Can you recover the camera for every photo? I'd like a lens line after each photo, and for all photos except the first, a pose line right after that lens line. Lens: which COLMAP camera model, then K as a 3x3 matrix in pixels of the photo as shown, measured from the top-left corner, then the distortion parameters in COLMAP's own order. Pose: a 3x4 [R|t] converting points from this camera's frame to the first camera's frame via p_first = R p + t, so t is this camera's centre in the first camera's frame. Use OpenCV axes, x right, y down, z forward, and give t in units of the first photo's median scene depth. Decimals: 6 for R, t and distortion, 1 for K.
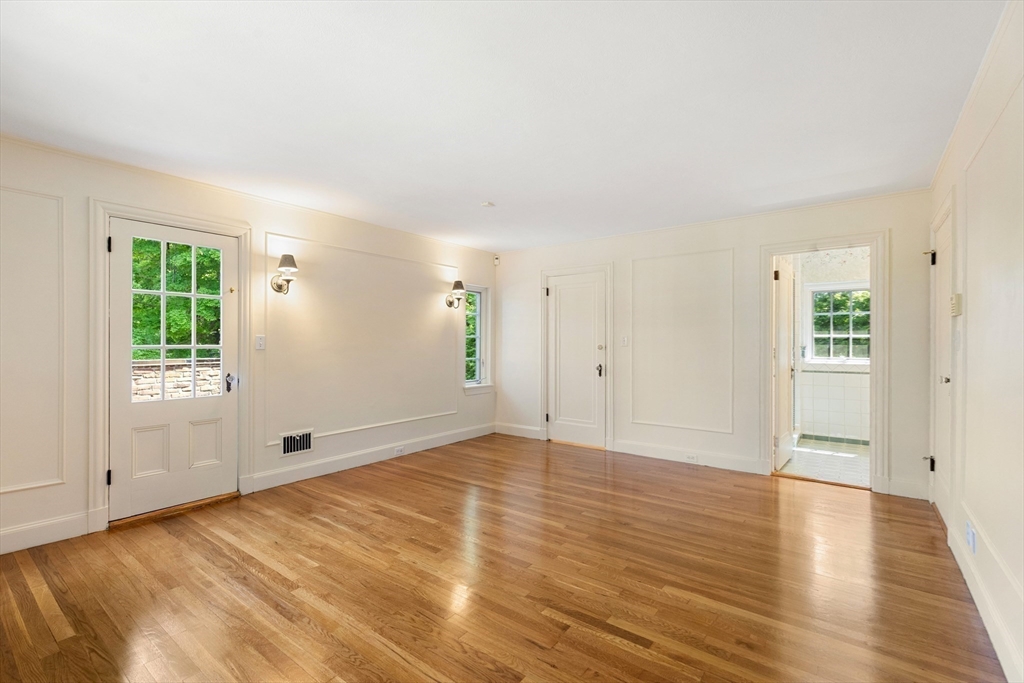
lens RADIAL K [[459.9, 0, 512.0], [0, 459.9, 341.5], [0, 0, 1]] dist [0.023110, -0.000067]
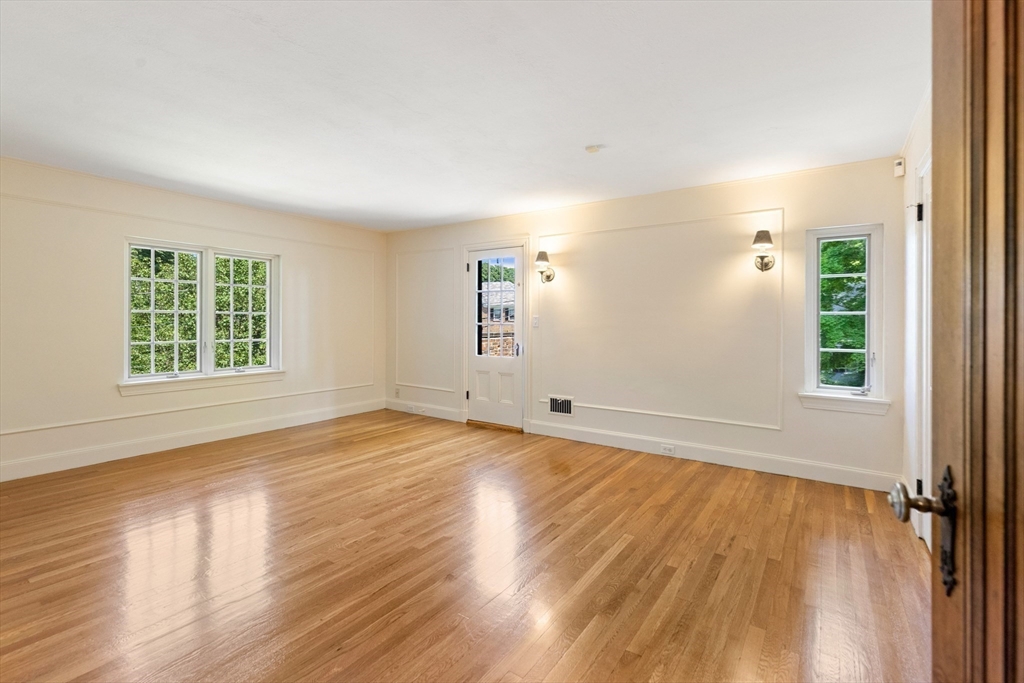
lens RADIAL K [[467.5, 0, 512.6], [0, 467.5, 320.7], [0, 0, 1]] dist [-0.021218, -0.000136]
pose [[0.061553, -0.007996, -0.998072, 0.793759], [-0.009197, 0.999921, -0.008578, 0.012139], [0.998061, 0.009707, 0.061474, 0.869994]]
